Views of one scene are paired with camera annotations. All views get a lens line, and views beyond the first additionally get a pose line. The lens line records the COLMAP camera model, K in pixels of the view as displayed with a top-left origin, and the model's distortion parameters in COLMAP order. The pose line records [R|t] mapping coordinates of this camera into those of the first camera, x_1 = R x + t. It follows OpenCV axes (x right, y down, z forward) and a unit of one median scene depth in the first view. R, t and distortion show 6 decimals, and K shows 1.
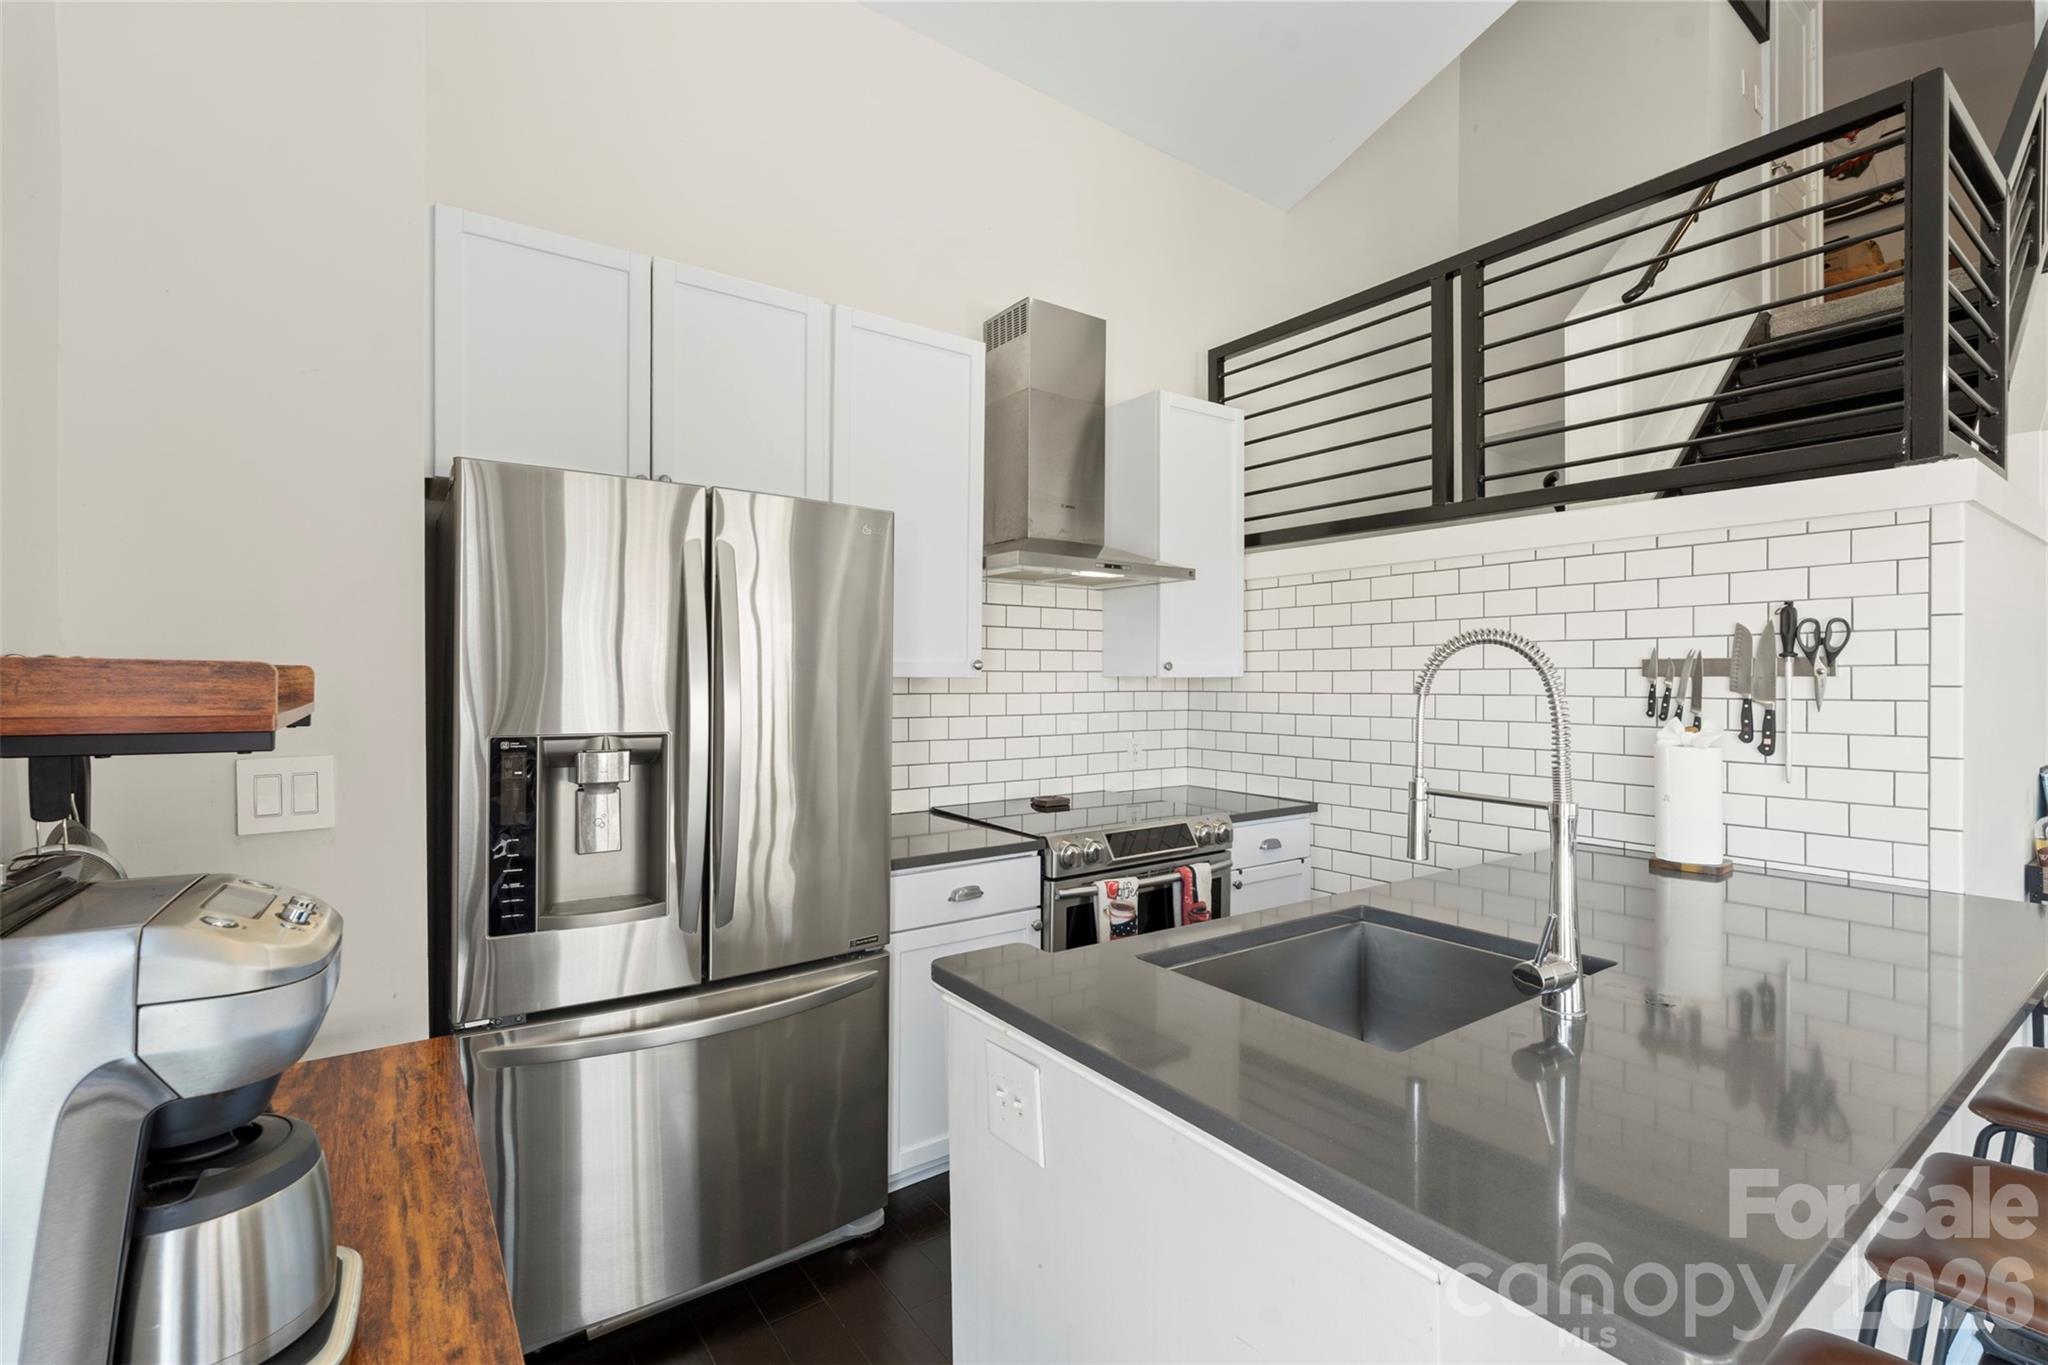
lens RADIAL K [[885.0, 0, 1017.7], [0, 885.0, 678.1], [0, 0, 1]] dist [-0.001826, -0.000130]
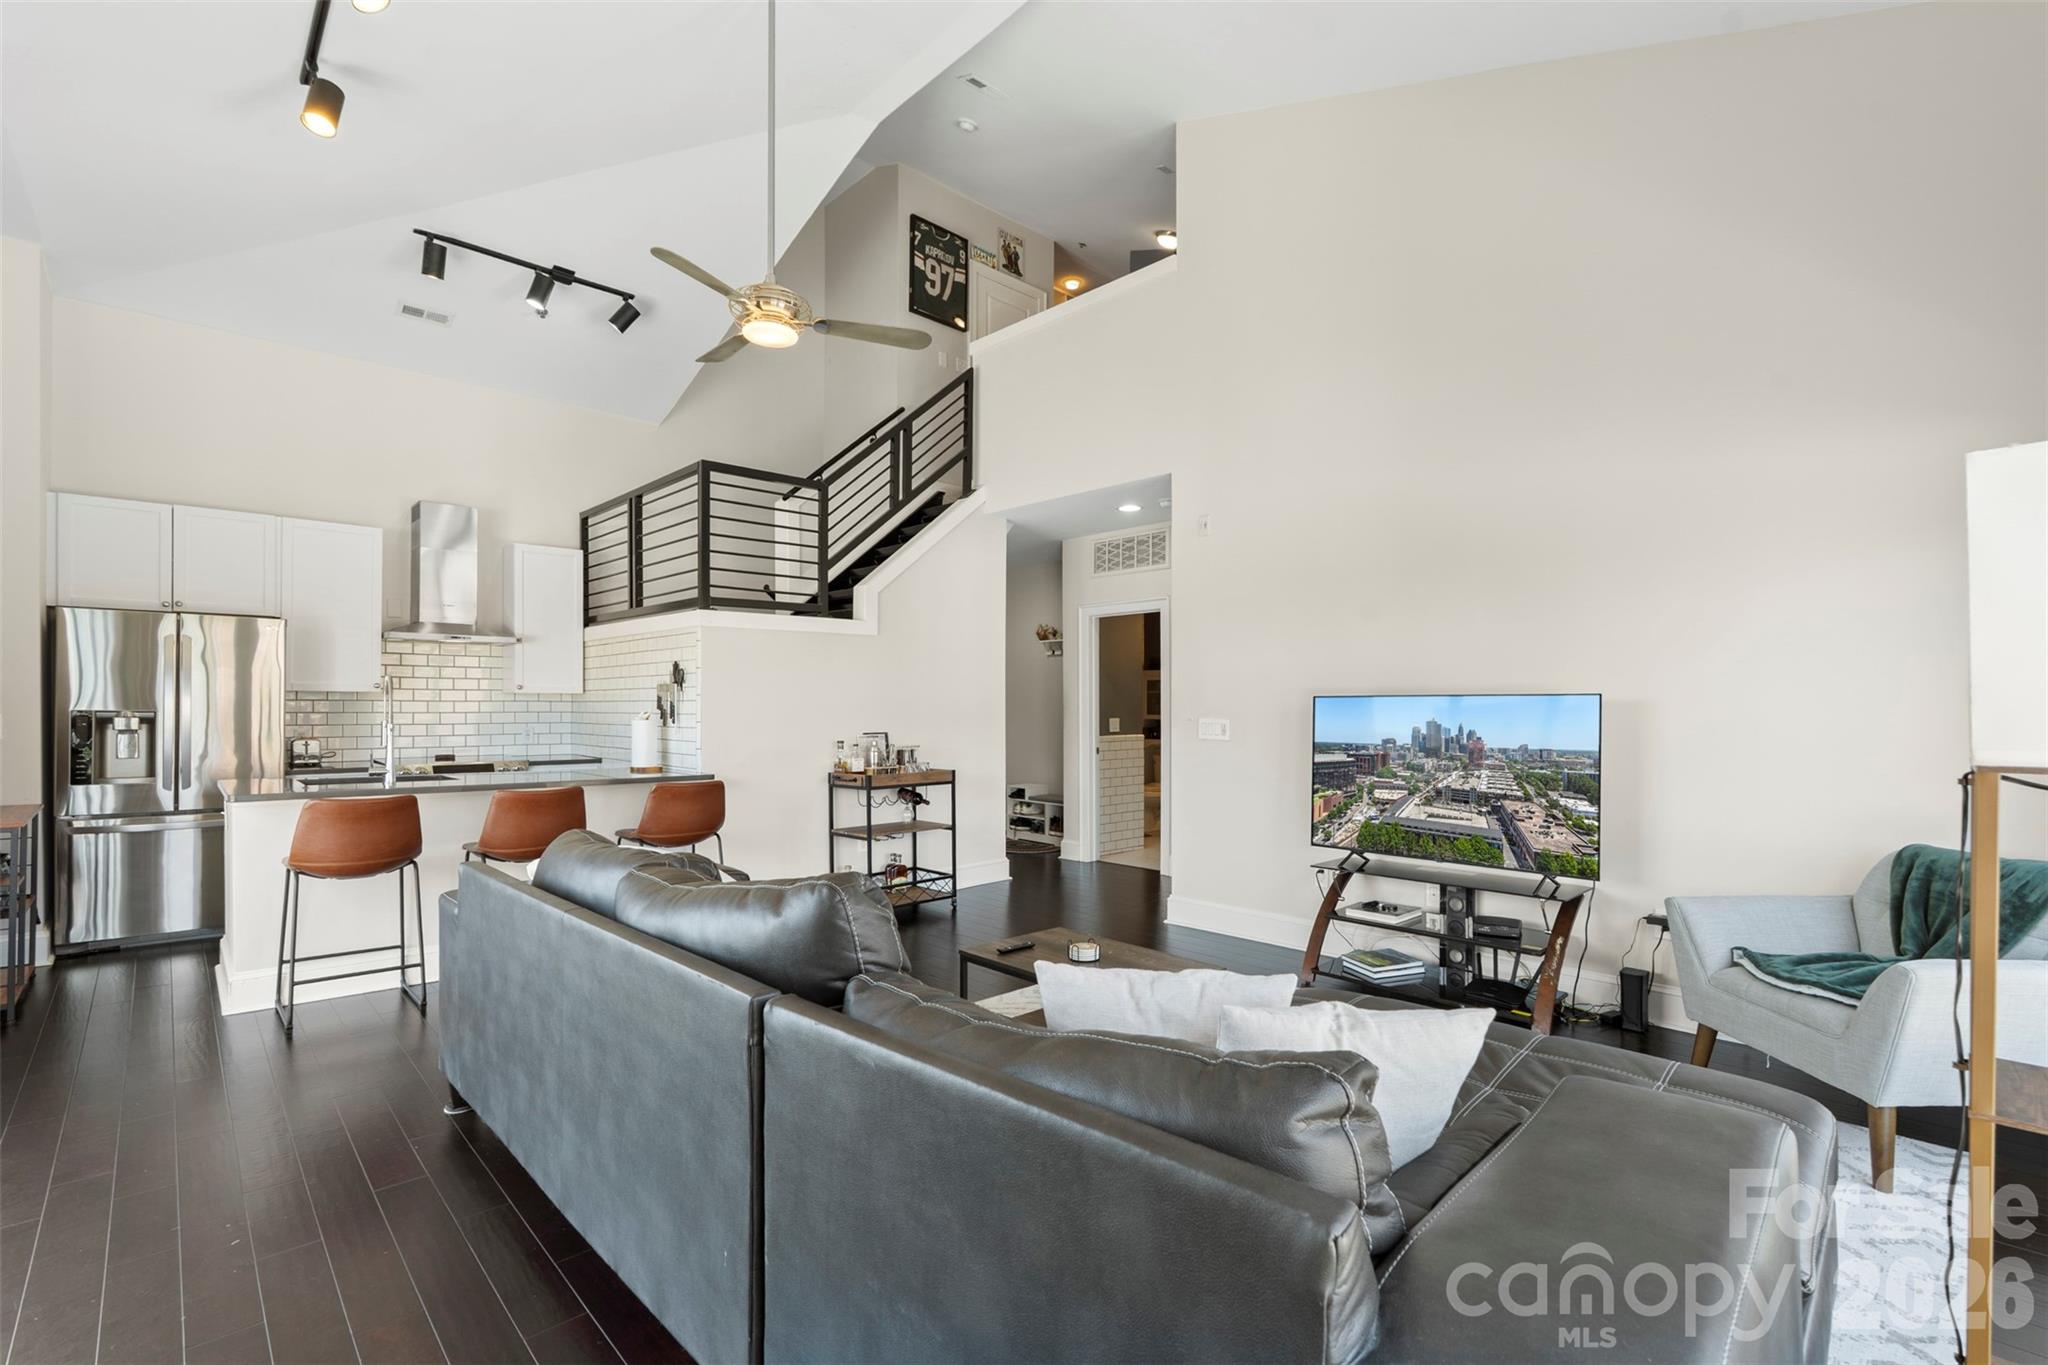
lens RADIAL K [[911.5, 0, 1023.2], [0, 911.5, 705.8], [0, 0, 1]] dist [-0.001958, -0.000380]
pose [[0.991255, 0.002420, 0.131940, 1.149090], [-0.002515, 0.999997, 0.000559, 0.026488], [-0.131938, -0.000886, 0.991258, -1.278442]]
